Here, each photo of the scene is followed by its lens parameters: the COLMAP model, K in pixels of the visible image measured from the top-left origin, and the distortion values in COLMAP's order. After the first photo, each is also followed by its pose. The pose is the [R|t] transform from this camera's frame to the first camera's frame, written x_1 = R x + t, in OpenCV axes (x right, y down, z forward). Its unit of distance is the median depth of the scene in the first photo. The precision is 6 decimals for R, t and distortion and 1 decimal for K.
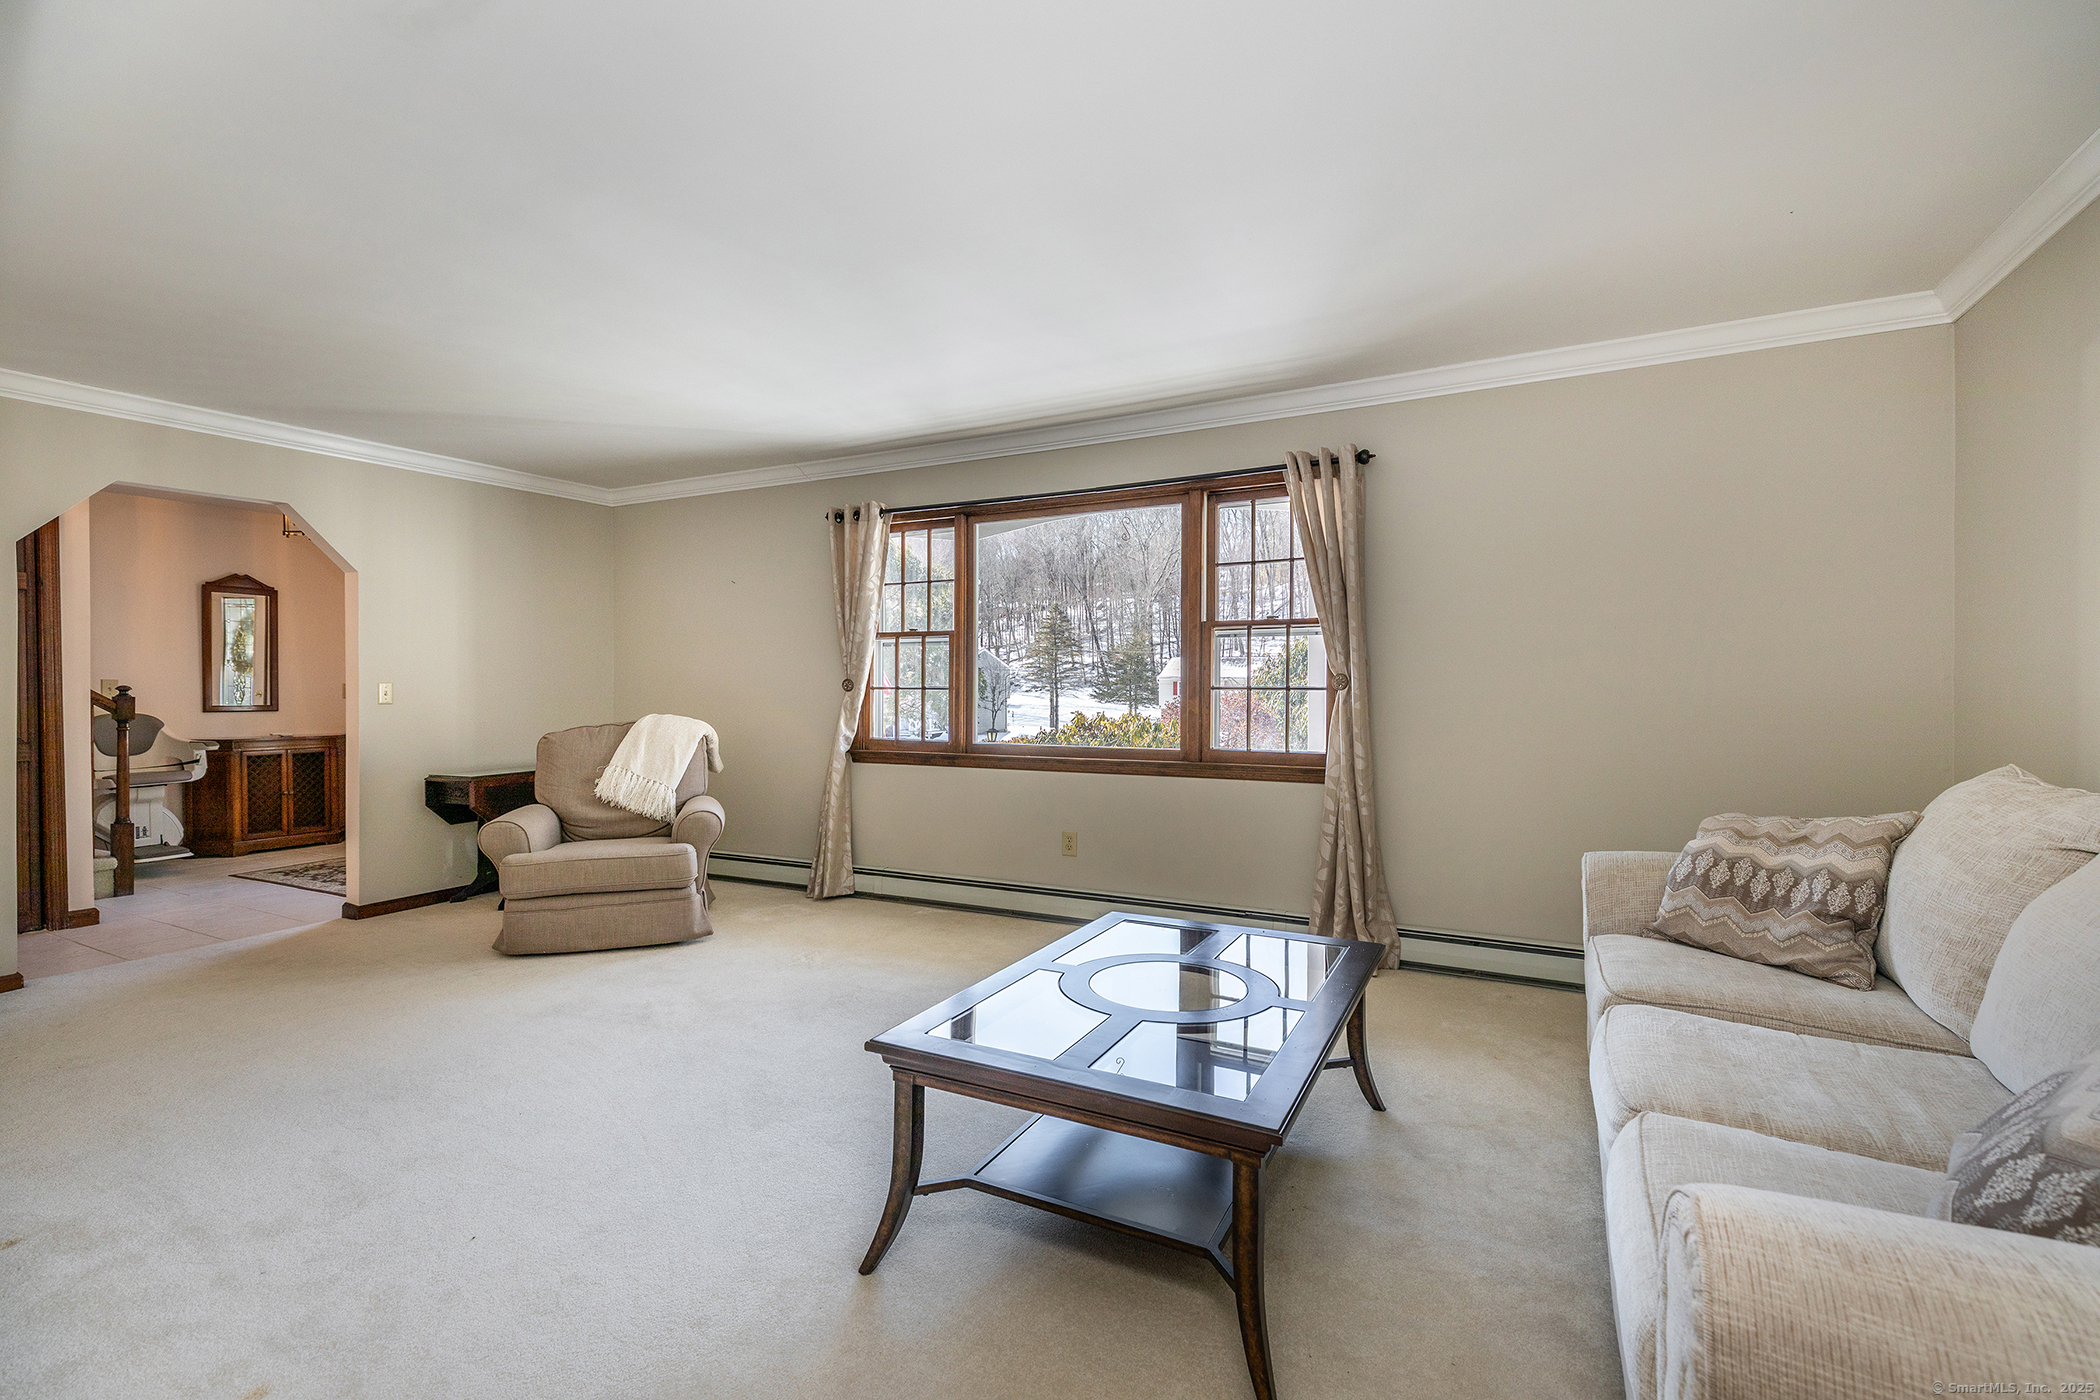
lens RADIAL K [[948.4, 0, 1050.4], [0, 948.4, 674.9], [0, 0, 1]] dist [0.001939, 0.000018]
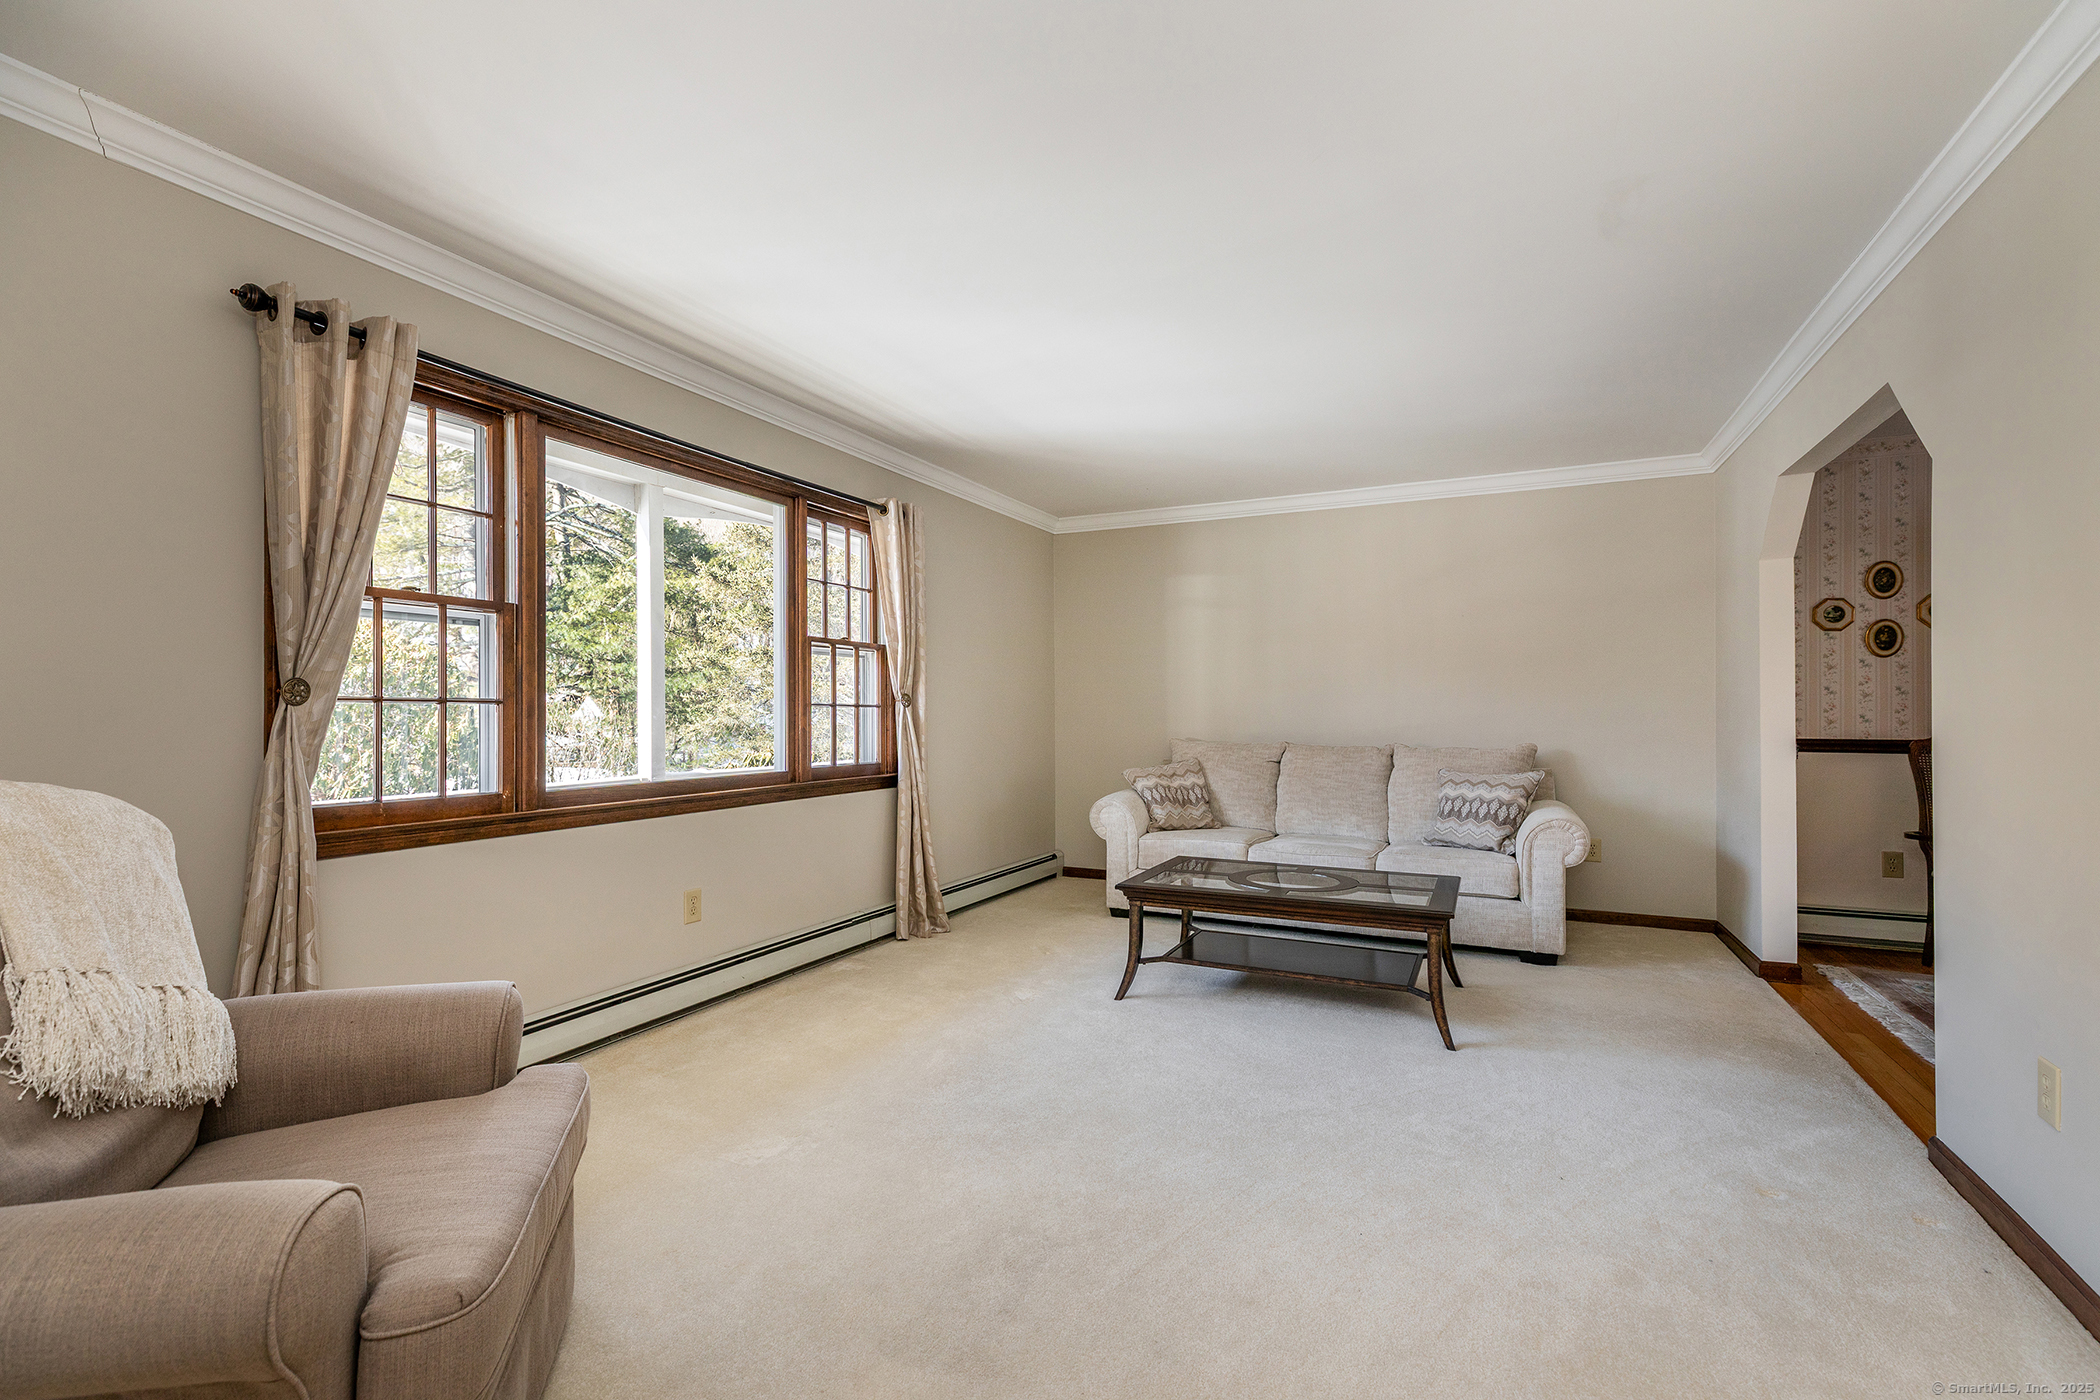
lens RADIAL K [[940.0, 0, 1050.0], [0, 940.0, 700.0], [0, 0, 1]] dist [0.035573, -0.023785]
pose [[-0.041427, 0.020037, 0.998941, -0.755567], [0.004050, 0.999794, -0.019886, 0.027744], [-0.999133, 0.003222, -0.041500, 0.735498]]
